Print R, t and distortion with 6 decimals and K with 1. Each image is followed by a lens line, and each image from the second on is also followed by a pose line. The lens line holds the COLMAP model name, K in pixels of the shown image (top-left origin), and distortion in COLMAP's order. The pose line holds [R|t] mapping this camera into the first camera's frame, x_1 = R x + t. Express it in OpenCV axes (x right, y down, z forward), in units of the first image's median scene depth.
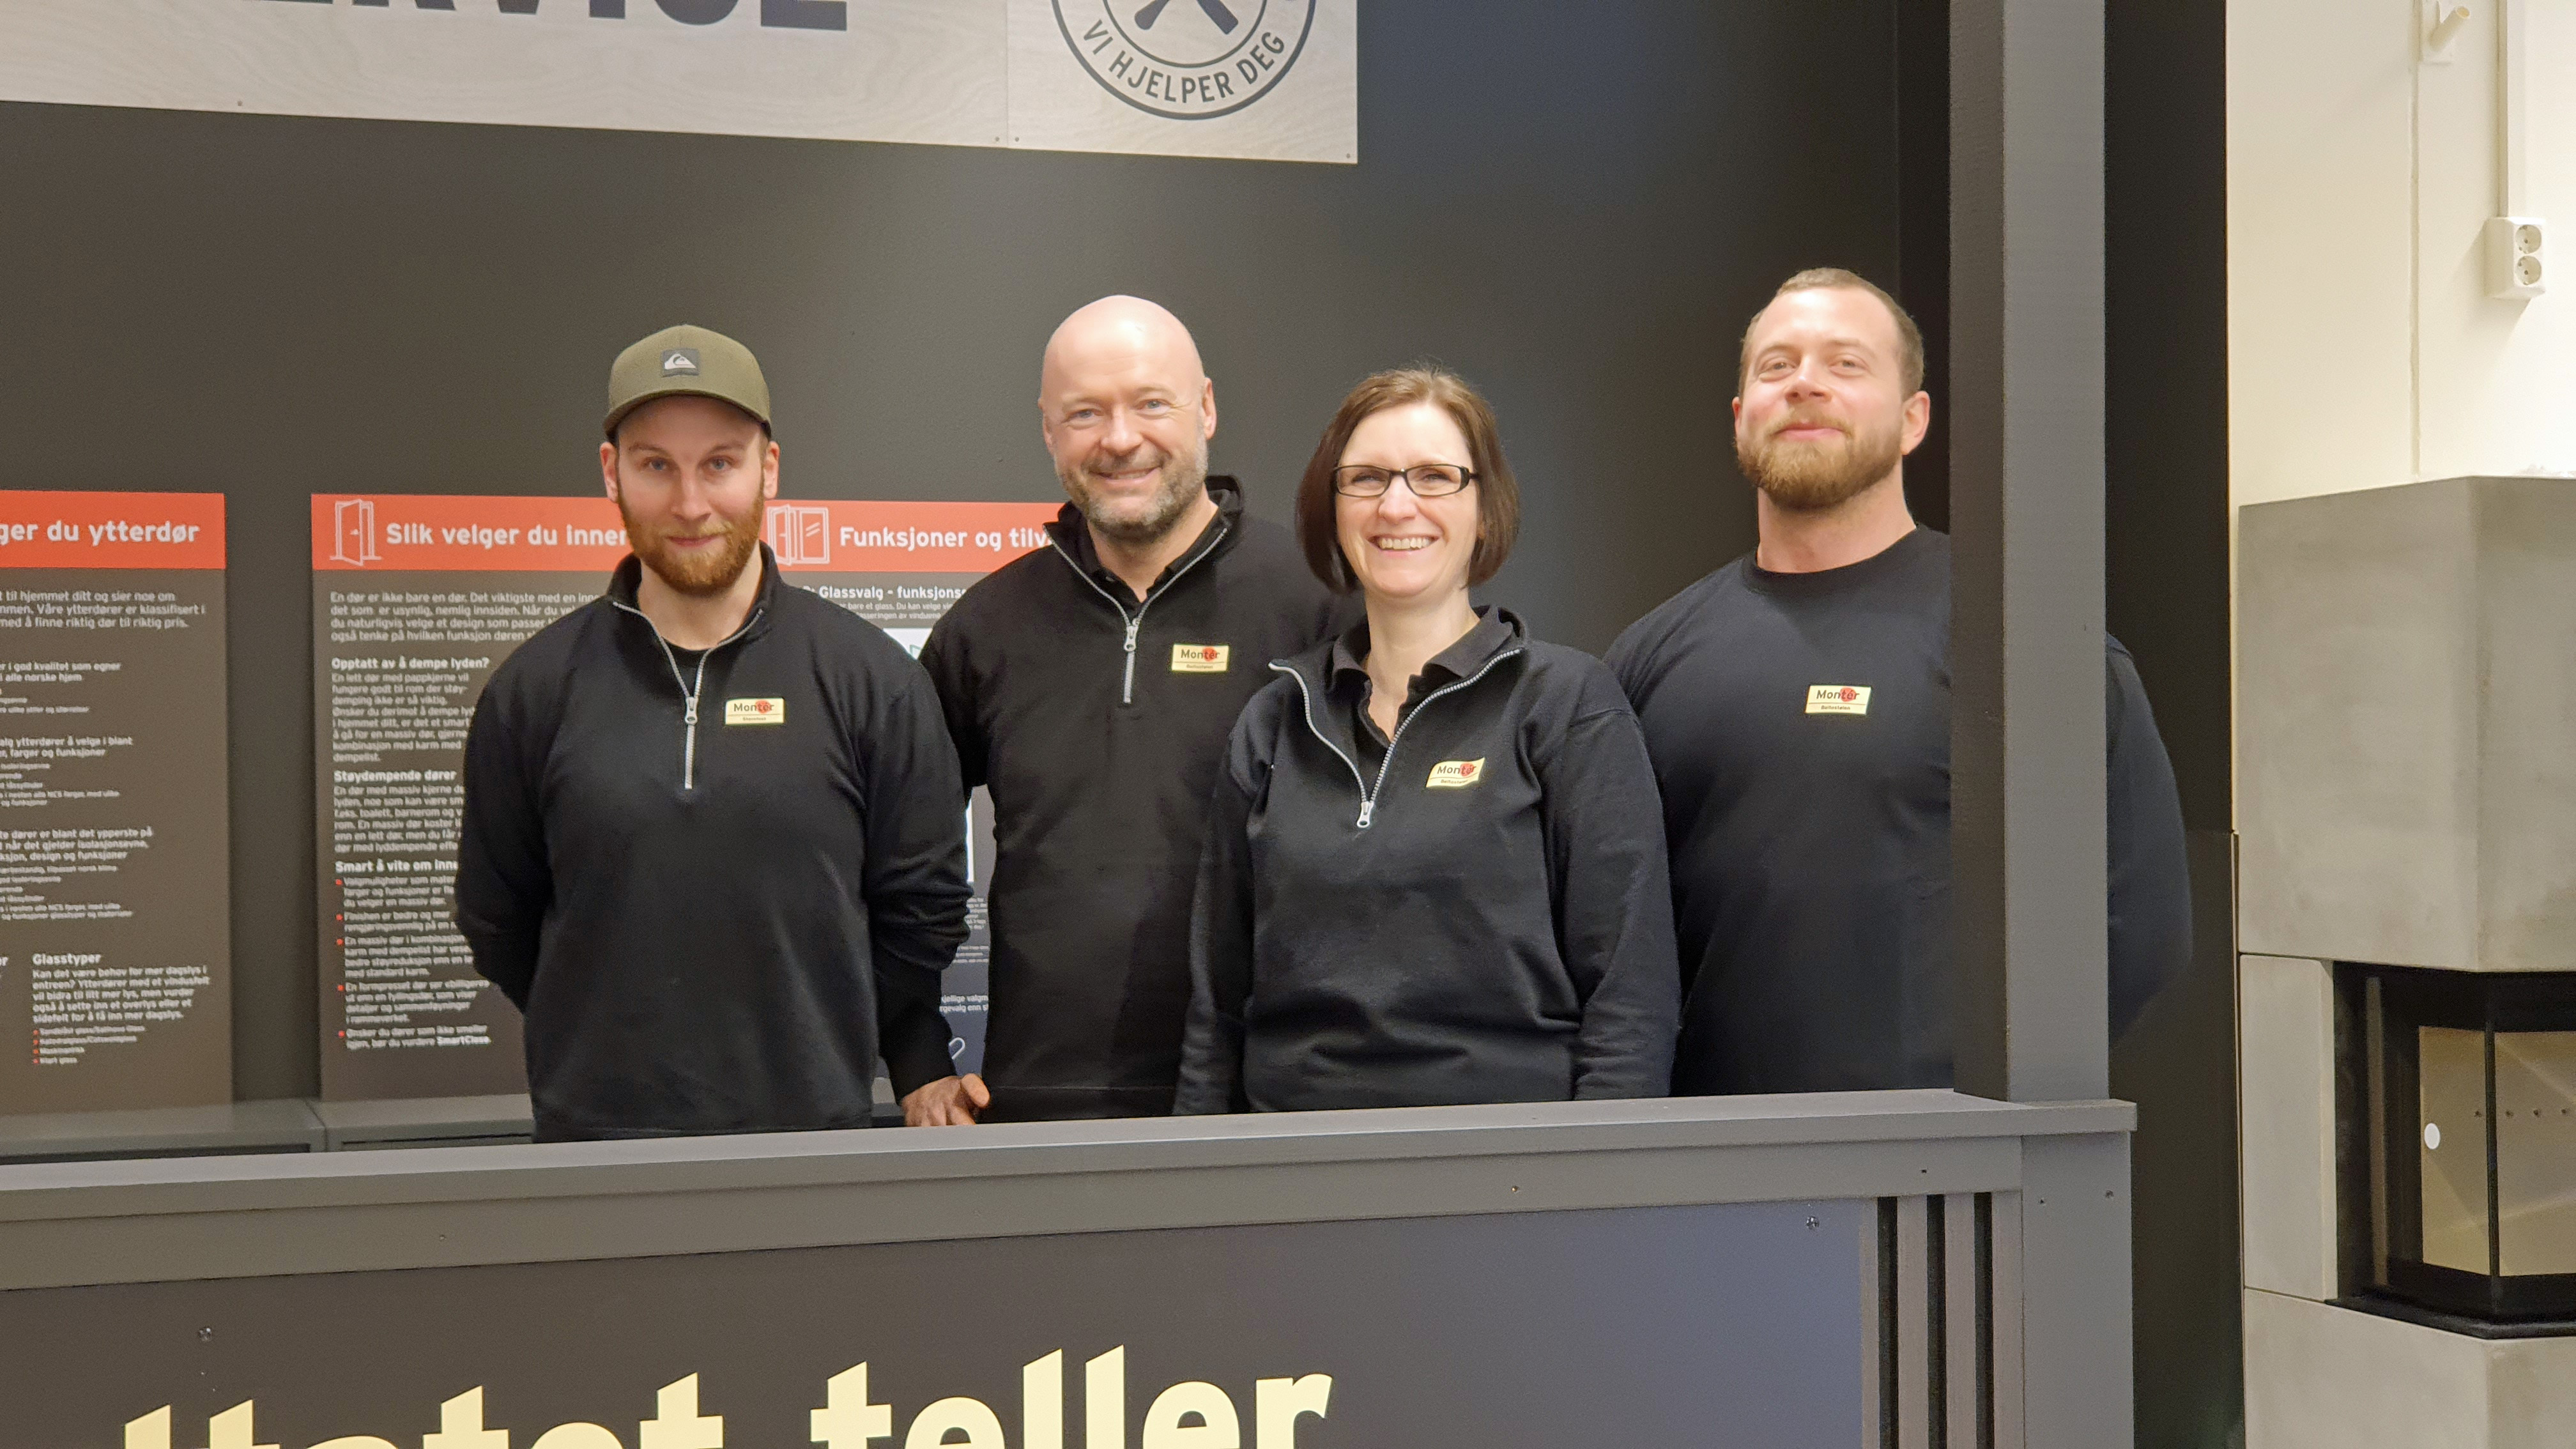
lens RADIAL K [[3886.7, 0, 1290.0], [0, 3886.7, 766.3], [0, 0, 1]] dist [-0.044171, 2.294491]
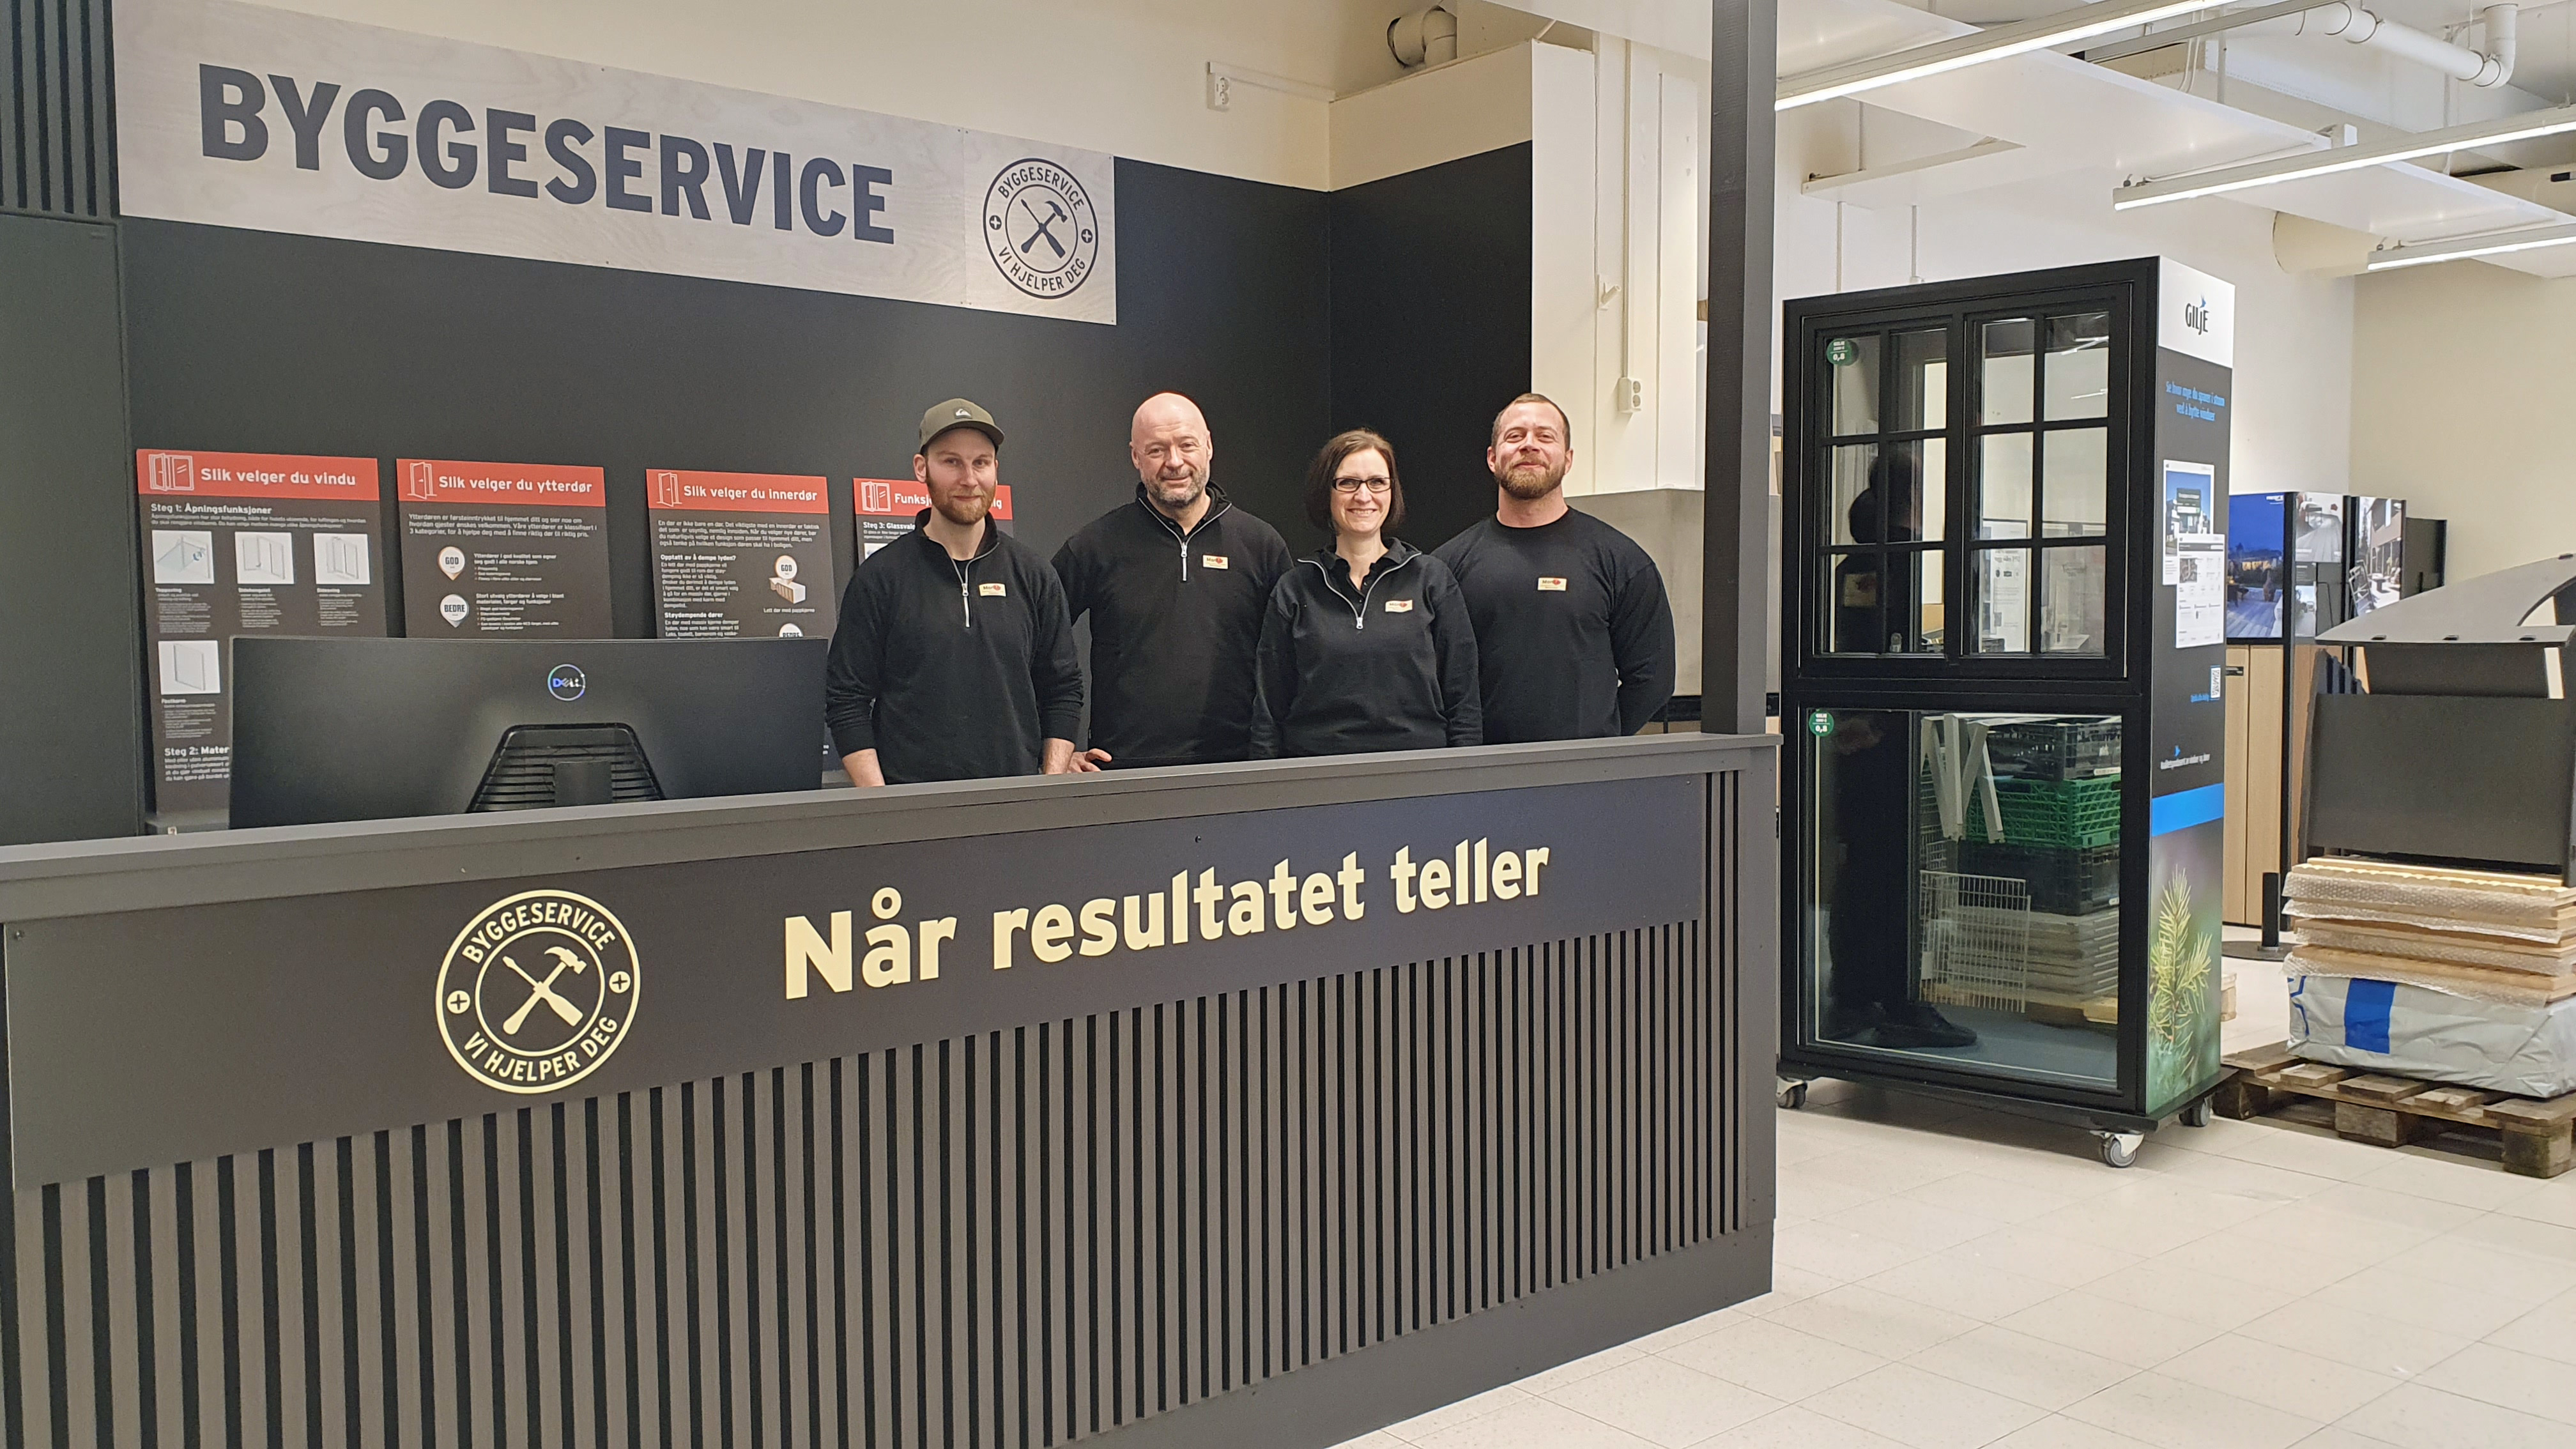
lens RADIAL K [[2010.1, 0, 1289.4], [0, 2010.1, 683.9], [0, 0, 1]] dist [0.389619, -0.001515]
pose [[0.938448, -0.014478, 0.345117, -0.379333], [0.003996, 0.999509, 0.031062, 0.007058], [-0.345398, -0.027771, 0.938045, -0.100057]]
